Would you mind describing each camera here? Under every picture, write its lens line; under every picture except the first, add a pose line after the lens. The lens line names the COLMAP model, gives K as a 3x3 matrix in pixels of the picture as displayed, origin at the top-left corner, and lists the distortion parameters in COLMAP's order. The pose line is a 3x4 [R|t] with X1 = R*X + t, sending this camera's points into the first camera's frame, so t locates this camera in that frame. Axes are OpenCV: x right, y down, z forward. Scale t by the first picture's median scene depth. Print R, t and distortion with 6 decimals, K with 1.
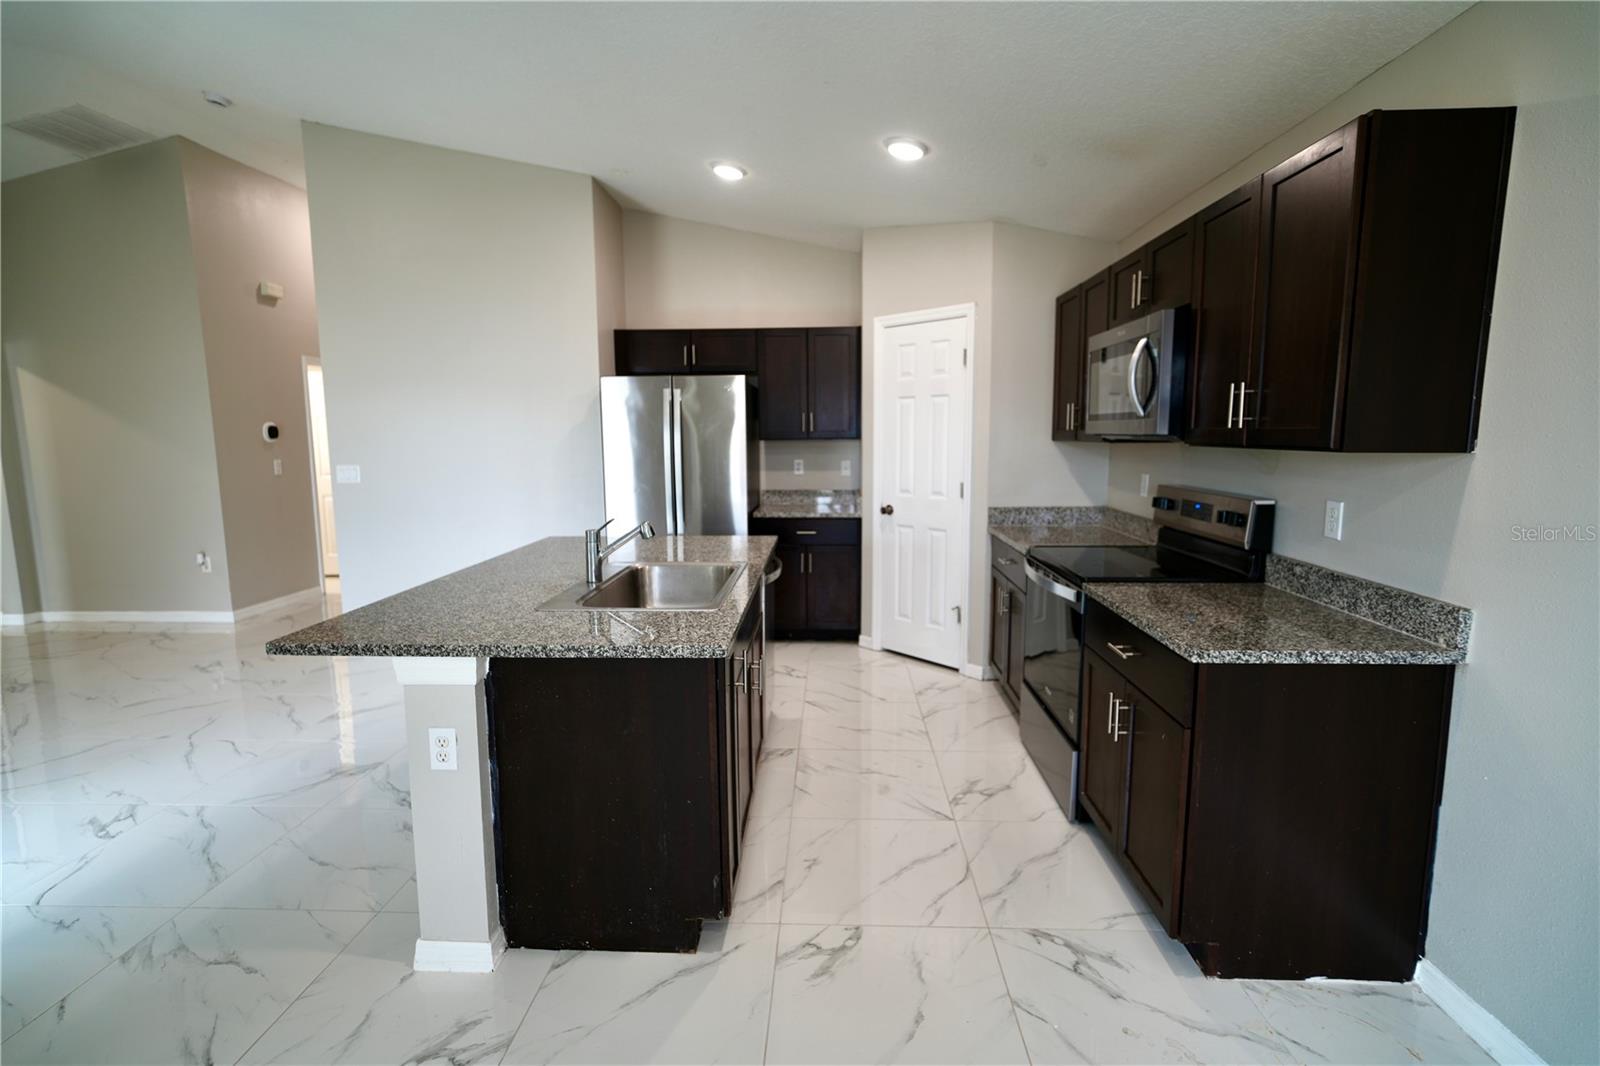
lens RADIAL K [[746.1, 0, 800.0], [0, 746.1, 533.0], [0, 0, 1]] dist [-0.002991, 0.000076]
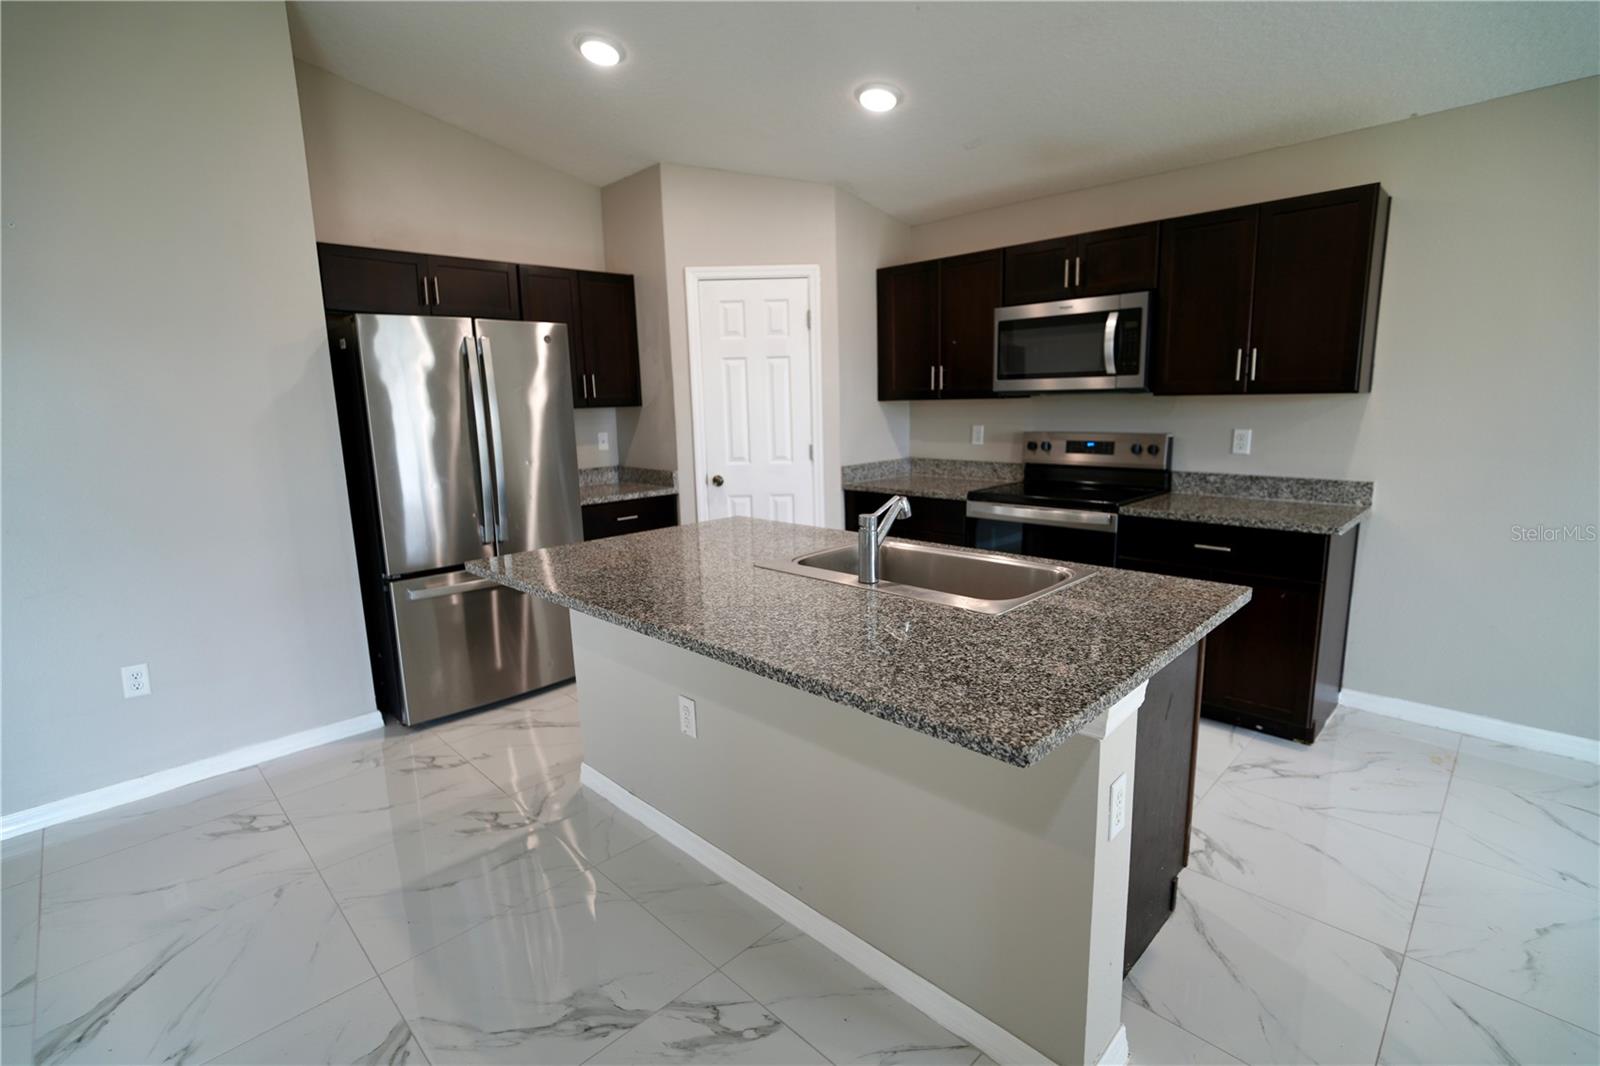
lens RADIAL K [[746.1, 0, 800.0], [0, 746.1, 533.0], [0, 0, 1]] dist [-0.002991, 0.000076]
pose [[0.673783, -0.141576, 0.725240, -0.911796], [0.118239, 0.989484, 0.083310, -0.059442], [-0.729408, 0.029618, 0.683438, 0.547340]]
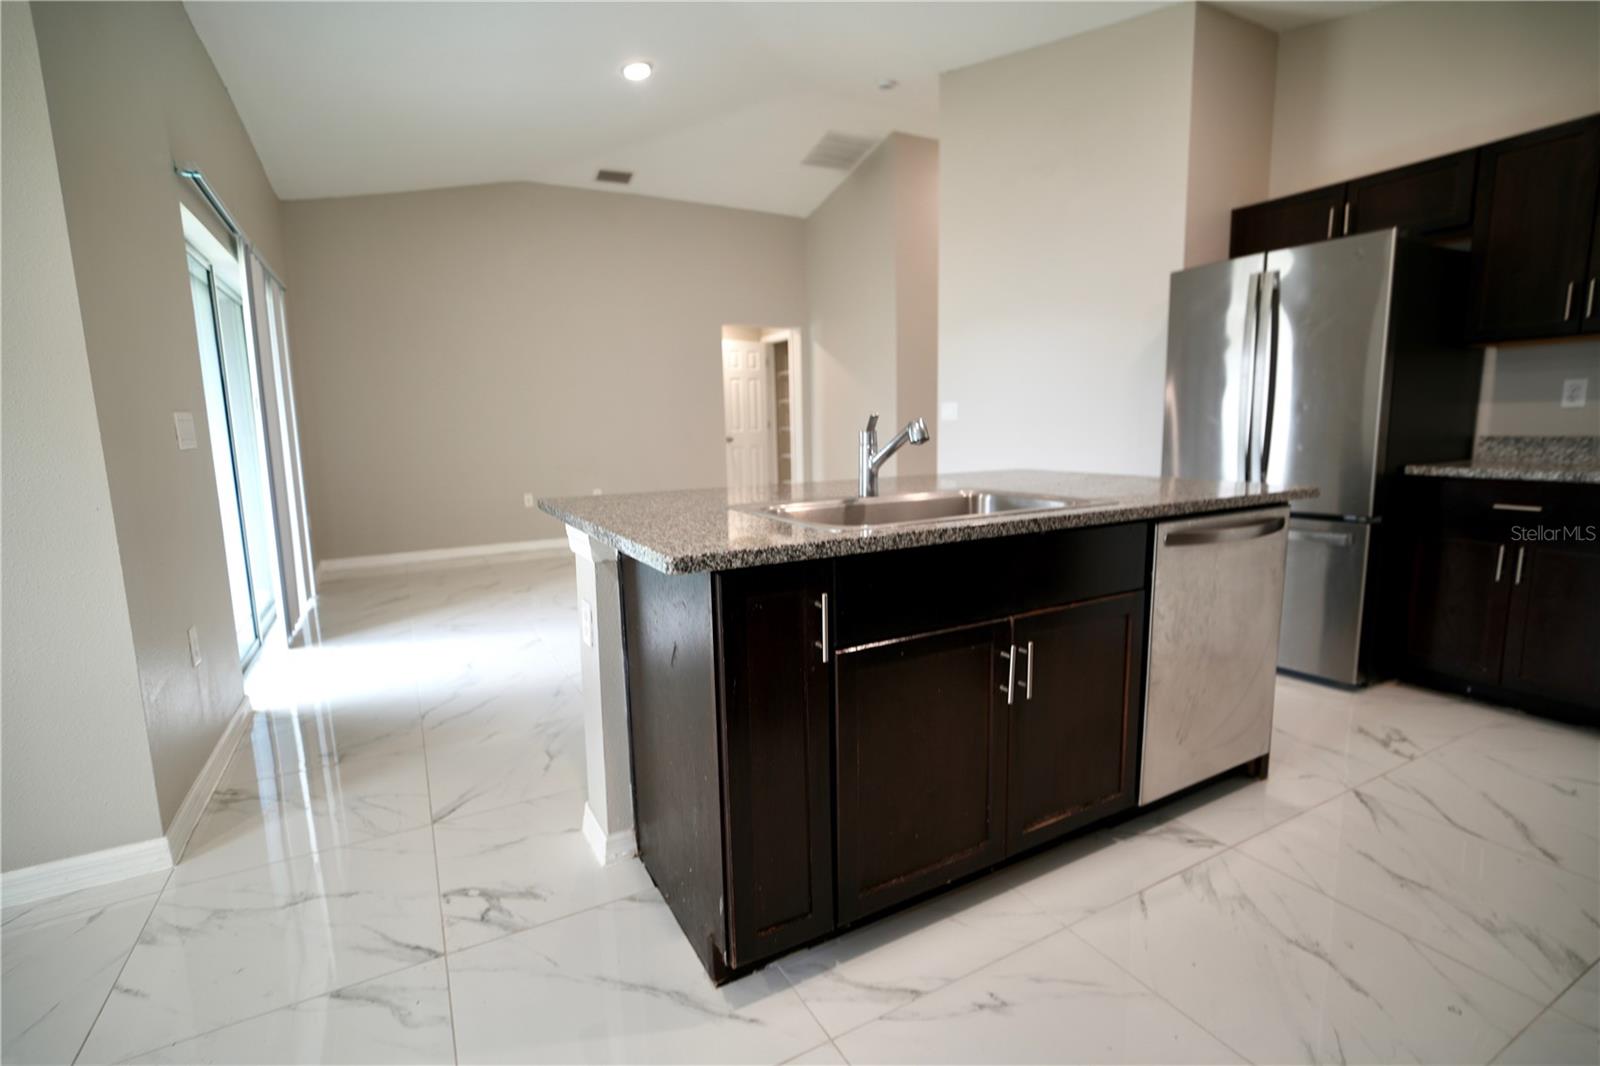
lens RADIAL K [[746.1, 0, 800.0], [0, 746.1, 533.0], [0, 0, 1]] dist [-0.002991, 0.000076]
pose [[0.520713, 0.122633, -0.844878, 0.334073], [-0.098113, 0.991669, 0.083471, 0.040198], [0.848075, 0.039429, 0.528407, 0.483126]]
